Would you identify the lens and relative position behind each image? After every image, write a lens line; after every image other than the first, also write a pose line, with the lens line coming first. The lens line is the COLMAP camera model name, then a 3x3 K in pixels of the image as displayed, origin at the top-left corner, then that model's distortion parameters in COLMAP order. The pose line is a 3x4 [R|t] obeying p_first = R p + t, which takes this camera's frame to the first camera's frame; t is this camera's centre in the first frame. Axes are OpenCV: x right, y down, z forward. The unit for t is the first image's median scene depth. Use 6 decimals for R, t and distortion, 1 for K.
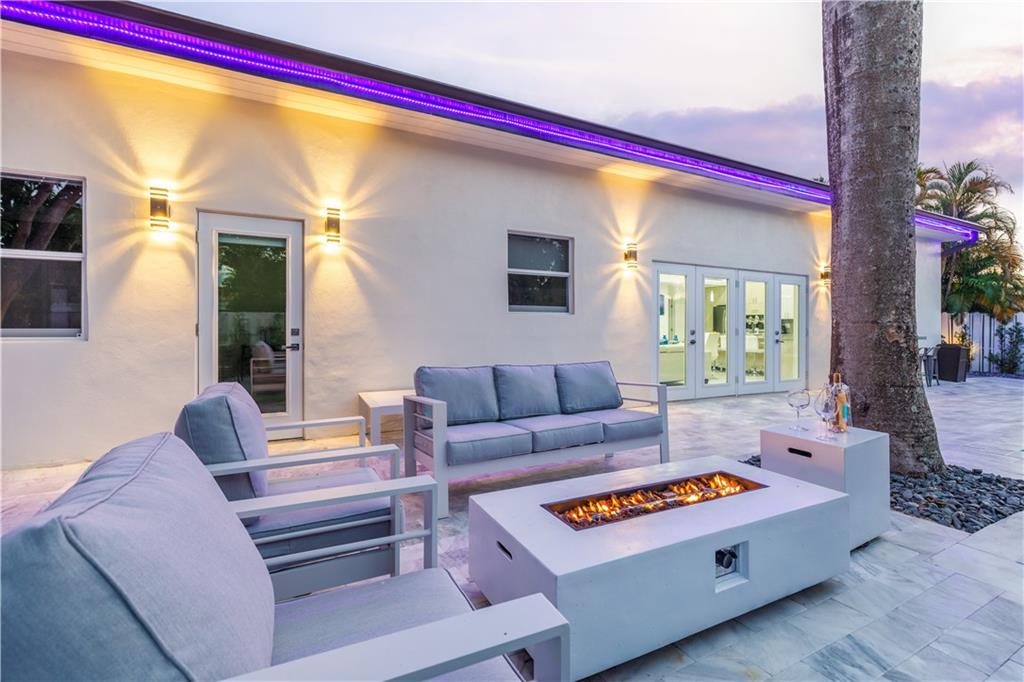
lens RADIAL K [[468.0, 0, 538.6], [0, 468.0, 332.4], [0, 0, 1]] dist [0.000026, -0.001196]
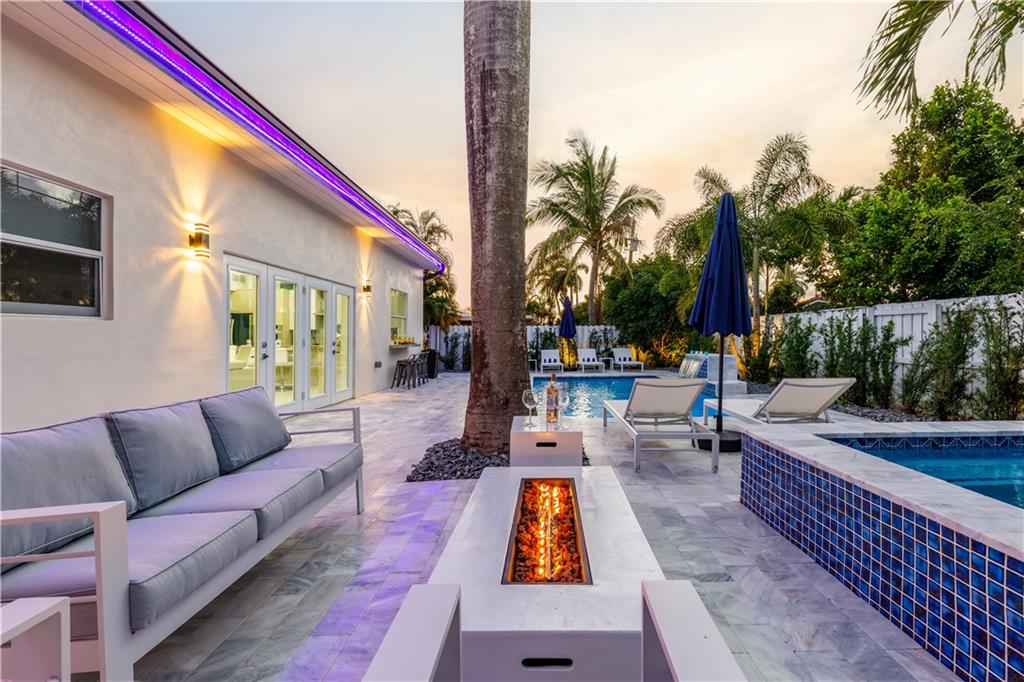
lens RADIAL K [[468.0, 0, 553.7], [0, 468.0, 341.7], [0, 0, 1]] dist [0.000026, -0.001196]
pose [[0.479972, -0.019214, 0.877074, -0.187747], [0.022595, 0.999699, 0.009535, -0.002322], [-0.876993, 0.015241, 0.480262, 0.187862]]
